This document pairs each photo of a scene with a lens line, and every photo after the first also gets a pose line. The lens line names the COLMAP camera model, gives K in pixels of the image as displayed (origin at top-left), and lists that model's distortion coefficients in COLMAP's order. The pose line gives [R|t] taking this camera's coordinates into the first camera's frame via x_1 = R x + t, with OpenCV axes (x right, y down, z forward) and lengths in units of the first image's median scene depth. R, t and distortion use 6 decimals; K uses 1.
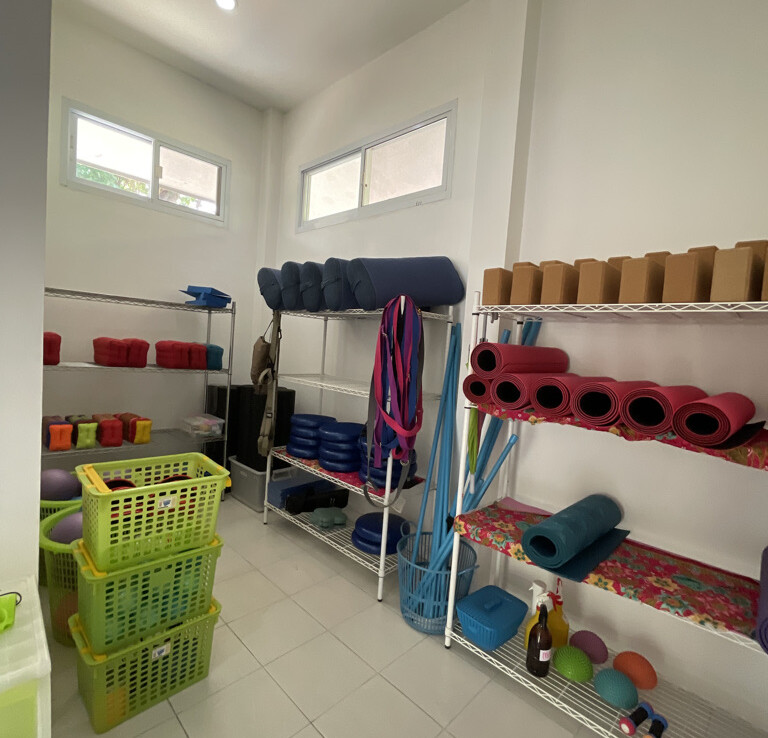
lens RADIAL K [[413.7, 0, 387.4], [0, 413.7, 371.5], [0, 0, 1]] dist [-0.001101, -0.001155]
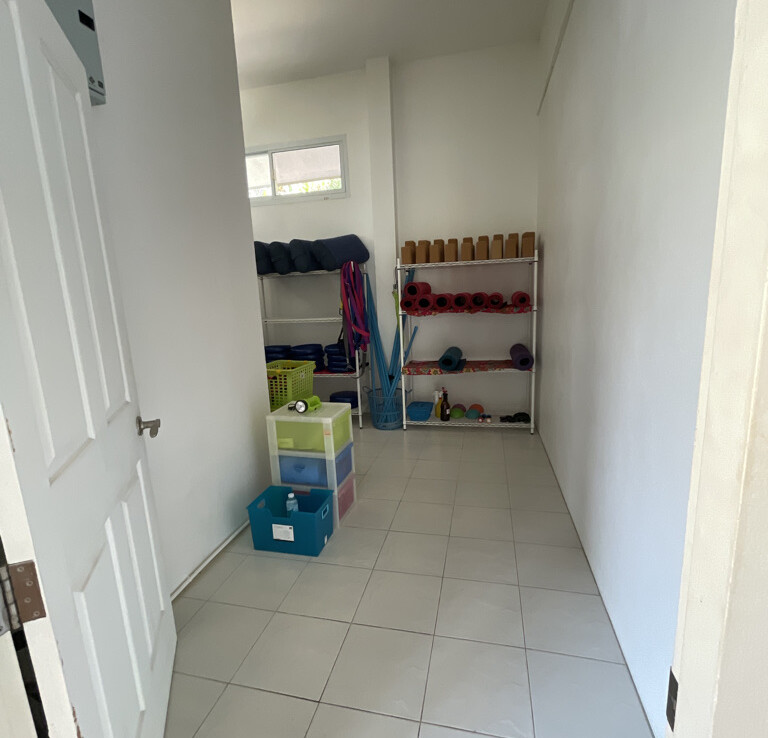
lens RADIAL K [[413.7, 0, 387.4], [0, 413.7, 371.5], [0, 0, 1]] dist [-0.001101, -0.001155]
pose [[0.855412, -0.199627, 0.477933, -0.799505], [0.134972, 0.976775, 0.166414, 0.008682], [-0.500053, -0.077845, 0.862489, -0.687805]]
